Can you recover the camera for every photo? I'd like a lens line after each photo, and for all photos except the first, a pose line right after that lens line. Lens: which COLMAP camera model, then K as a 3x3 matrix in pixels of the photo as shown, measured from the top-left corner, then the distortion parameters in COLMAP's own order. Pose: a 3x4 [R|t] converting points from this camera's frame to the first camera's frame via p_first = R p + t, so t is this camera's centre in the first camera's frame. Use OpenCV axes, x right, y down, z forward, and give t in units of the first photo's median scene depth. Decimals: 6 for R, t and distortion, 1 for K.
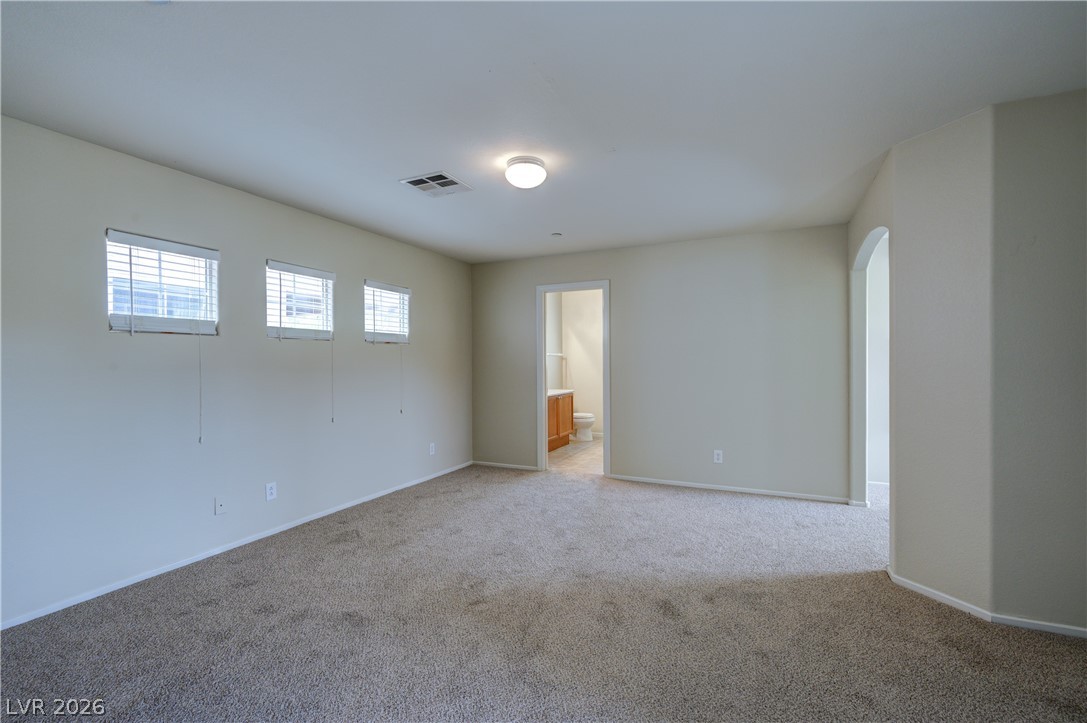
lens RADIAL K [[491.2, 0, 538.8], [0, 491.2, 366.2], [0, 0, 1]] dist [0.001394, -0.000158]
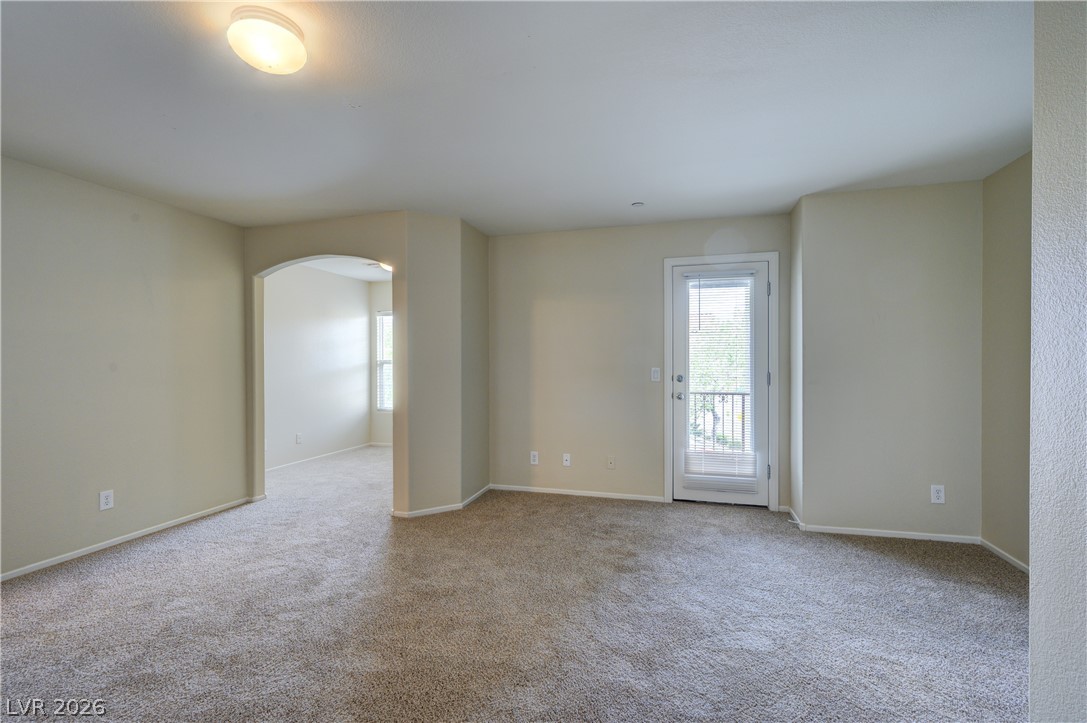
lens RADIAL K [[491.2, 0, 539.3], [0, 491.2, 365.1], [0, 0, 1]] dist [0.001394, -0.000158]
pose [[-0.196830, 0.003824, 0.980430, -0.522836], [0.014172, 0.999899, -0.001055, 0.000879], [-0.980335, 0.013687, -0.196864, 0.616971]]
